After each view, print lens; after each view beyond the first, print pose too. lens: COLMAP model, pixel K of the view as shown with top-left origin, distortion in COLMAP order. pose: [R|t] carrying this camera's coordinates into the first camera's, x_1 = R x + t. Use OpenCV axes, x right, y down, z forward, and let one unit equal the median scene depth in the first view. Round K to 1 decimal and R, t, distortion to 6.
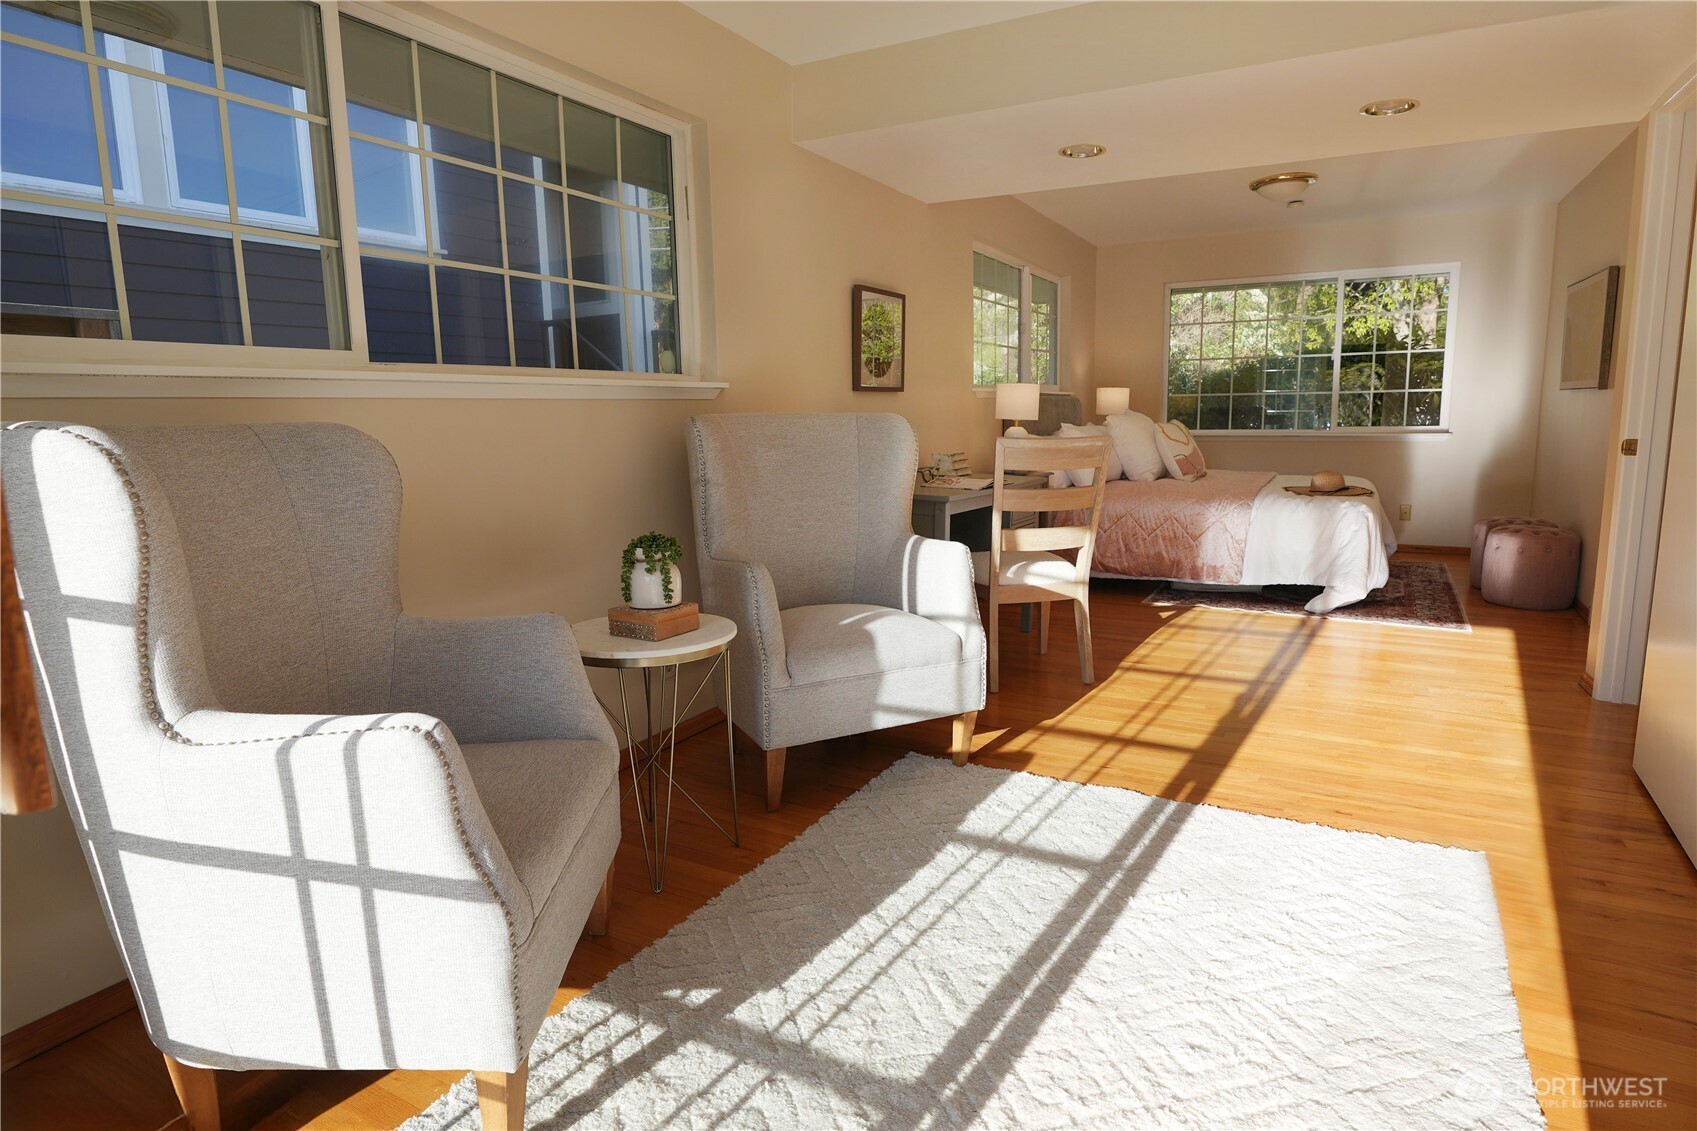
lens RADIAL K [[922.7, 0, 847.3], [0, 922.7, 546.3], [0, 0, 1]] dist [-0.019319, -0.000515]
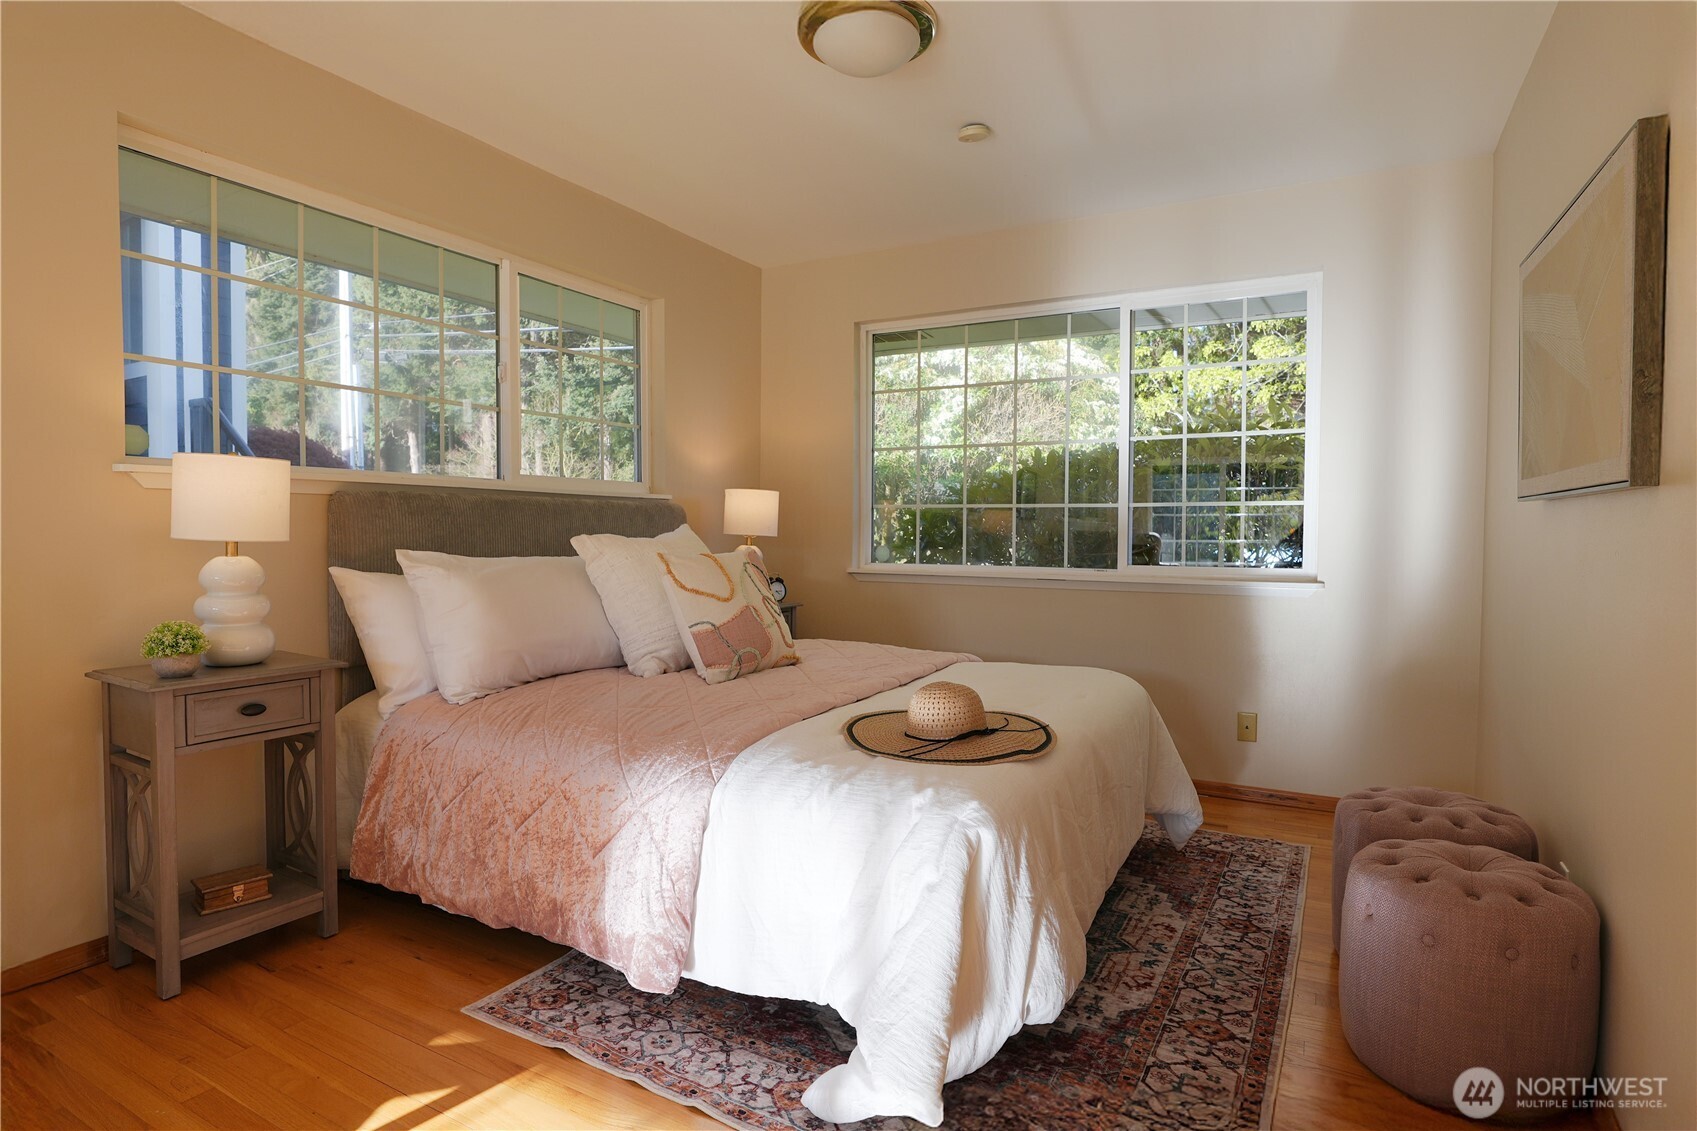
lens RADIAL K [[892.9, 0, 842.7], [0, 892.9, 556.0], [0, 0, 1]] dist [-0.023261, 0.000801]
pose [[0.999669, 0.025548, 0.002894, 0.415644], [-0.025035, 0.992826, -0.116914, -0.079184], [-0.005860, 0.116803, 0.993138, 0.531007]]
